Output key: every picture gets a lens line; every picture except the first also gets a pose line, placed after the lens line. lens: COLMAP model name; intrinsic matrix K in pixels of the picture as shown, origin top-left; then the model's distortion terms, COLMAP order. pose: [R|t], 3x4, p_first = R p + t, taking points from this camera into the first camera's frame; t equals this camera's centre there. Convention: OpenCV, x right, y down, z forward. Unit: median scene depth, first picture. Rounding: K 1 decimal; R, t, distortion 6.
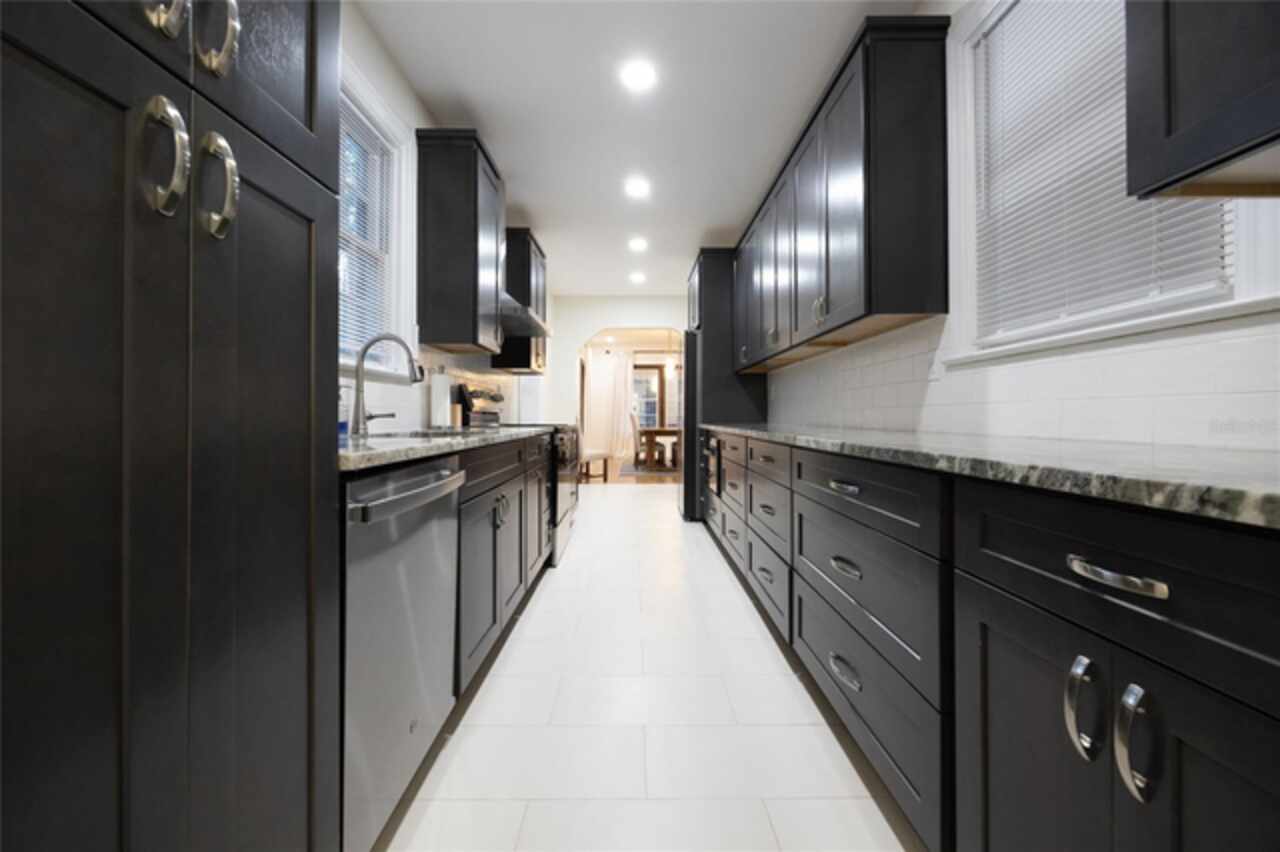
lens RADIAL K [[495.0, 0, 592.1], [0, 495.0, 423.0], [0, 0, 1]] dist [0.000777, 0.000046]
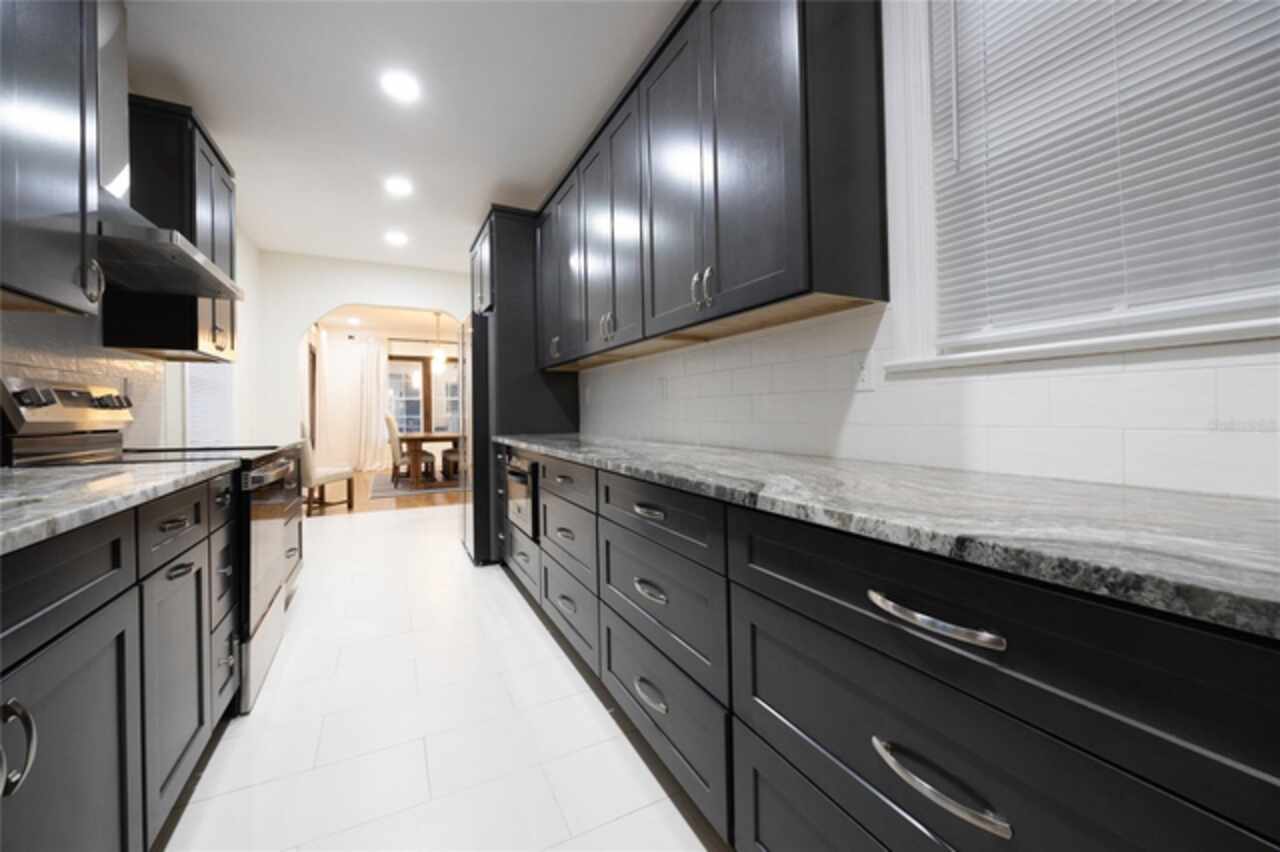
lens RADIAL K [[500.8, 0, 650.9], [0, 500.8, 411.5], [0, 0, 1]] dist [0.000314, 0.000043]
pose [[0.841837, -0.012200, 0.539595, 0.005125], [0.020946, 0.999730, -0.010074, -0.022633], [-0.539326, 0.019783, 0.841865, 0.225420]]
